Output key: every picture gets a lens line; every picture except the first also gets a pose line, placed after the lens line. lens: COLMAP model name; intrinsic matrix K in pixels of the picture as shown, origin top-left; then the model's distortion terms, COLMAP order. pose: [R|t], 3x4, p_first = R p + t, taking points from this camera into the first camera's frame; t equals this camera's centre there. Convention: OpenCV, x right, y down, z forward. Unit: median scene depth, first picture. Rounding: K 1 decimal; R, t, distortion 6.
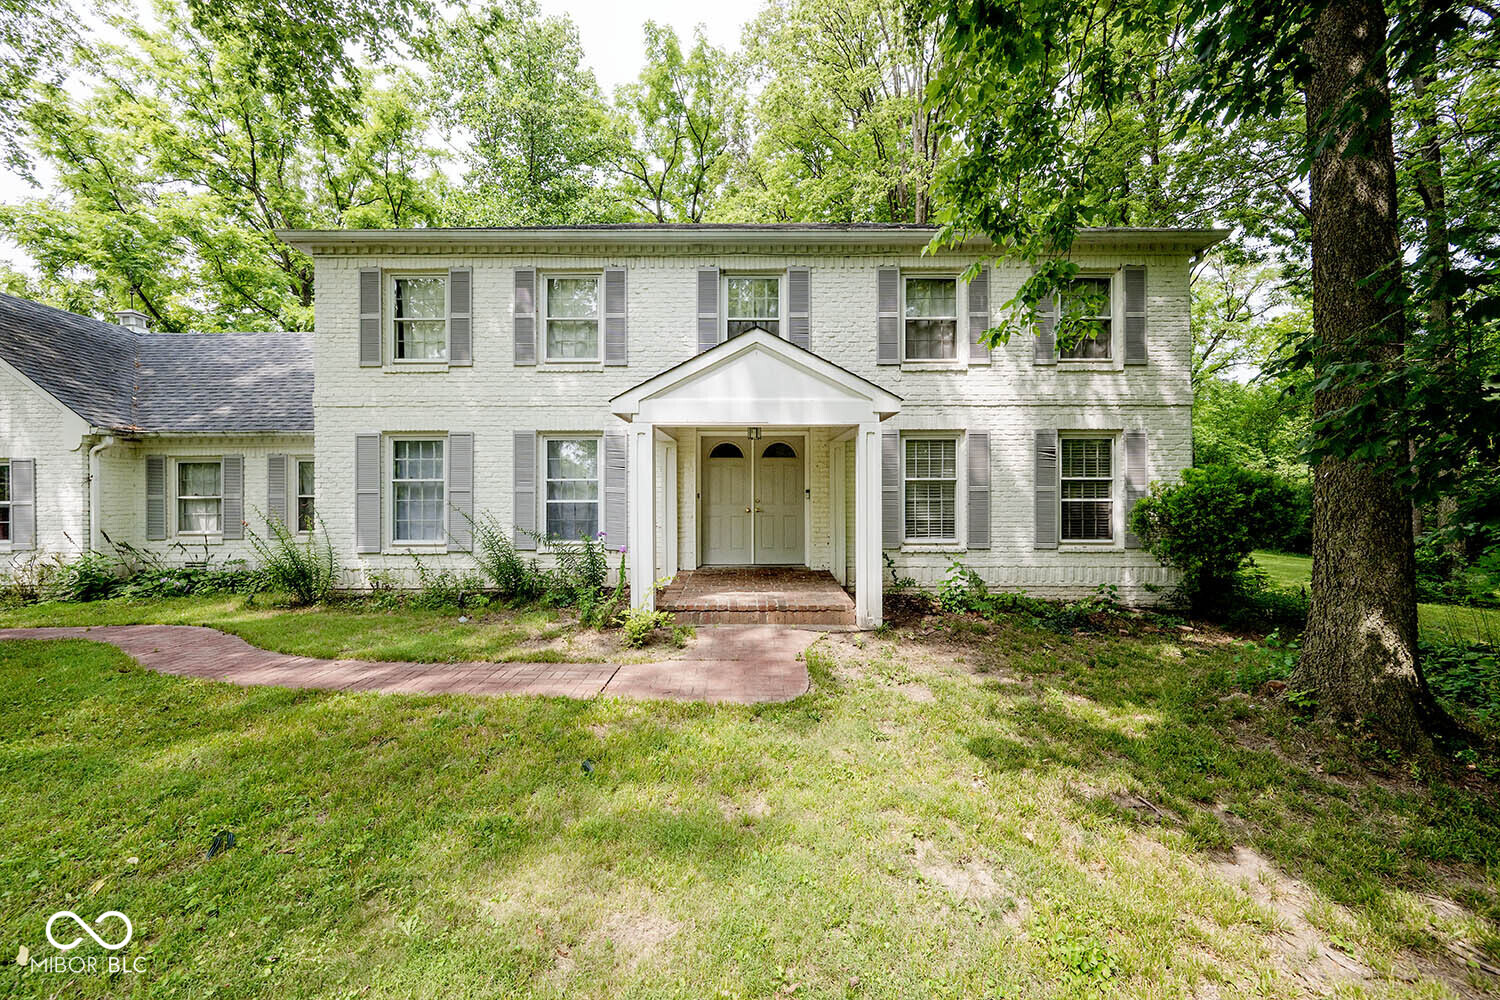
lens RADIAL K [[590.0, 0, 747.0], [0, 590.0, 504.0], [0, 0, 1]] dist [-0.001603, 0.000023]
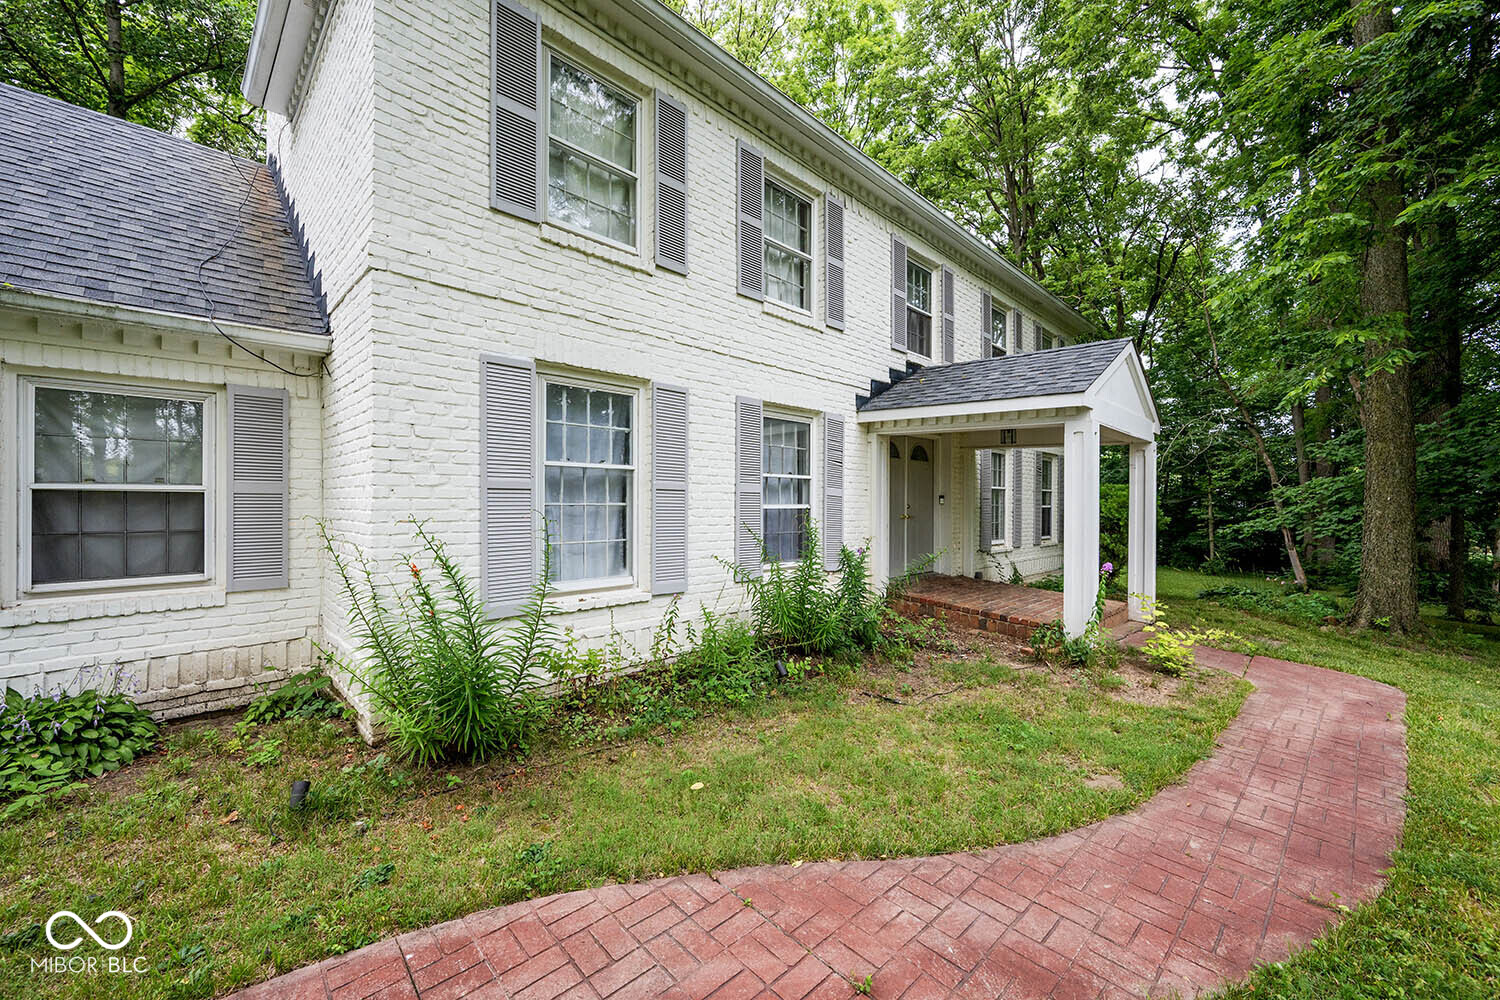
lens RADIAL K [[590.0, 0, 747.0], [0, 590.0, 504.0], [0, 0, 1]] dist [-0.001603, 0.000023]
pose [[0.705171, 0.005964, 0.709012, -0.843960], [-0.008709, 0.999962, 0.000251, -0.007145], [-0.708984, -0.006351, 0.705196, 0.544125]]
